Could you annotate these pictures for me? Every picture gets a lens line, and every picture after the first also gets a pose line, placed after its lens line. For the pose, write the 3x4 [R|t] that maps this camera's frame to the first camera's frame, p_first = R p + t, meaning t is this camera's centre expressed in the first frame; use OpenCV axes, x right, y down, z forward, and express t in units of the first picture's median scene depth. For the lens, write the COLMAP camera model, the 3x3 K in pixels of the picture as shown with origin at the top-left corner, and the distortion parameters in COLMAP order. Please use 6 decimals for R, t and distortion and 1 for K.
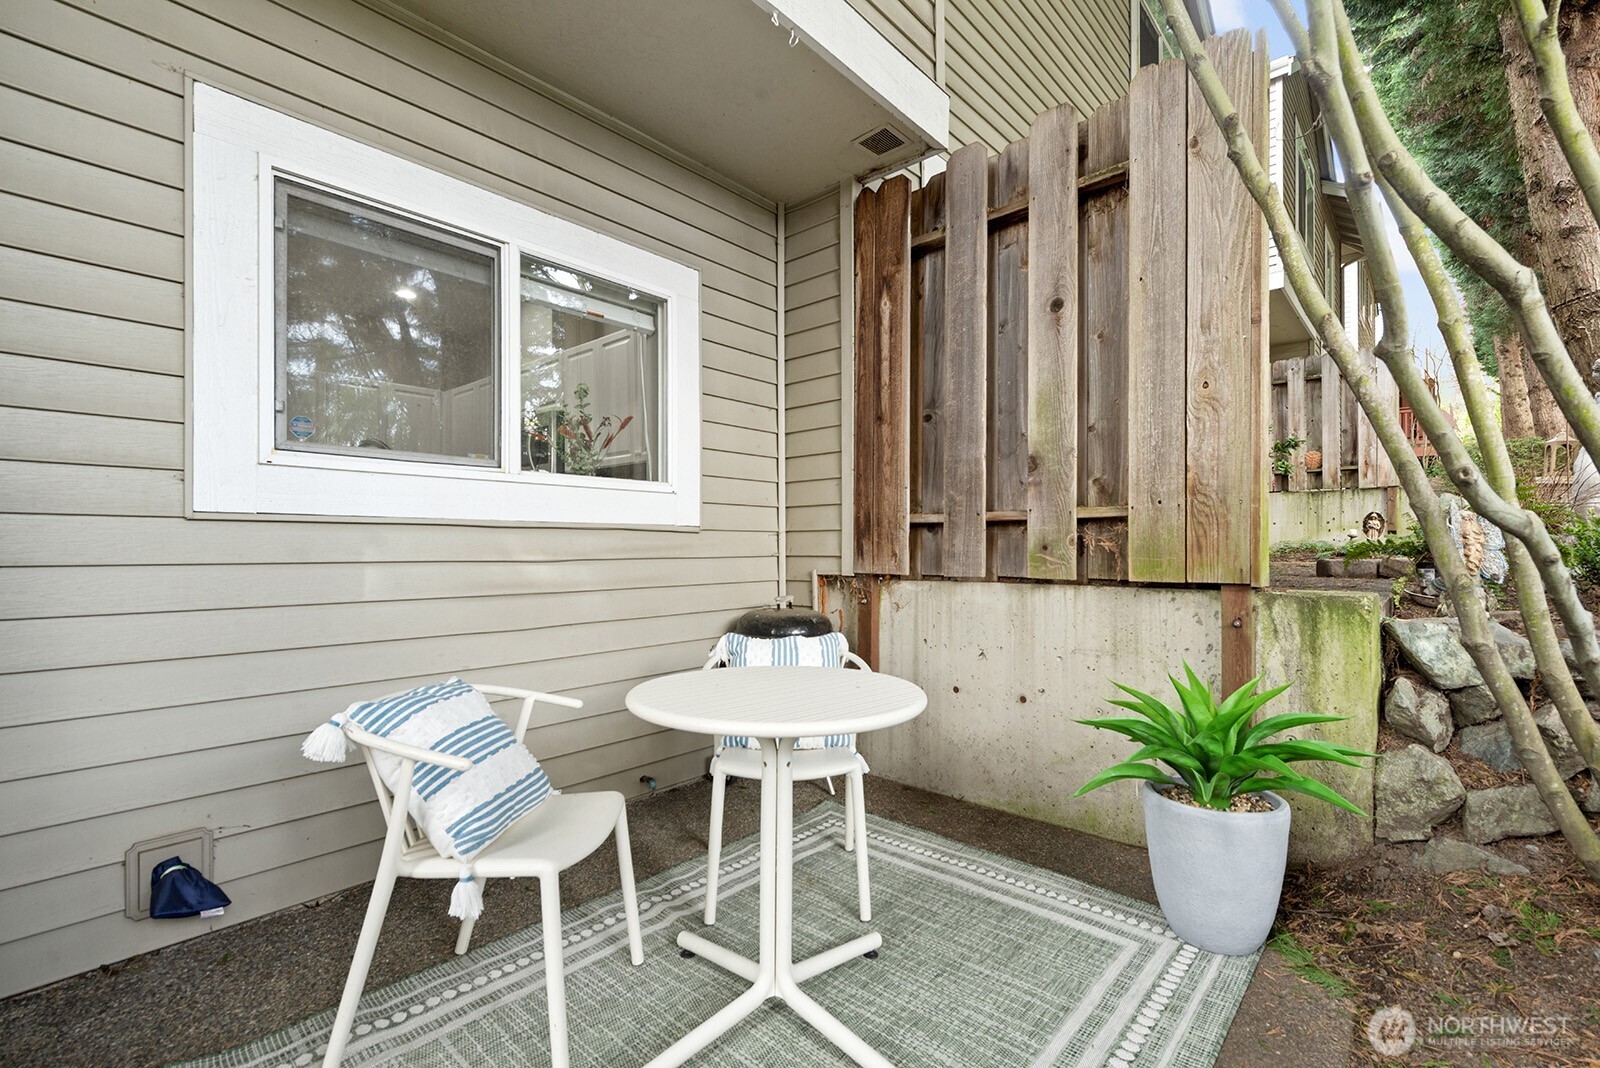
lens RADIAL K [[698.2, 0, 800.0], [0, 698.2, 534.0], [0, 0, 1]] dist [-0.001499, -0.000180]
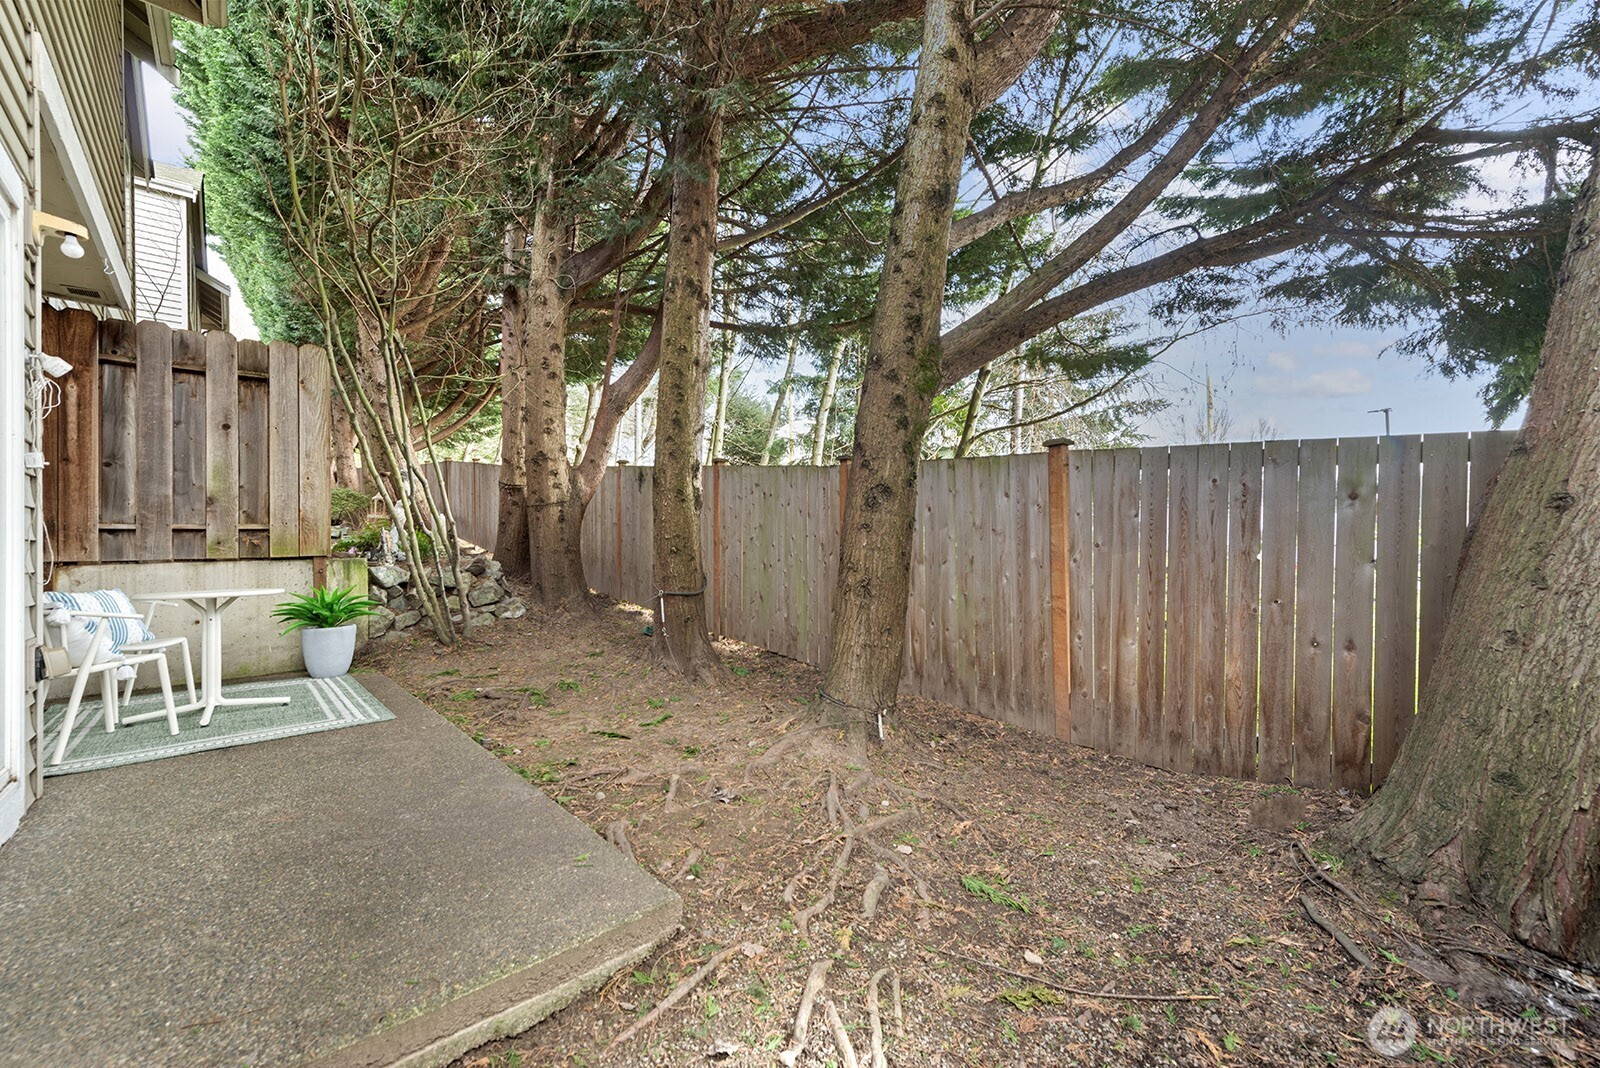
lens RADIAL K [[631.2, 0, 804.6], [0, 631.2, 554.8], [0, 0, 1]] dist [0.012916, -0.000642]
pose [[0.090096, -0.011230, 0.995870, -1.409238], [0.004922, 0.999929, 0.010830, 0.043710], [-0.995921, 0.003926, 0.090145, -0.911256]]
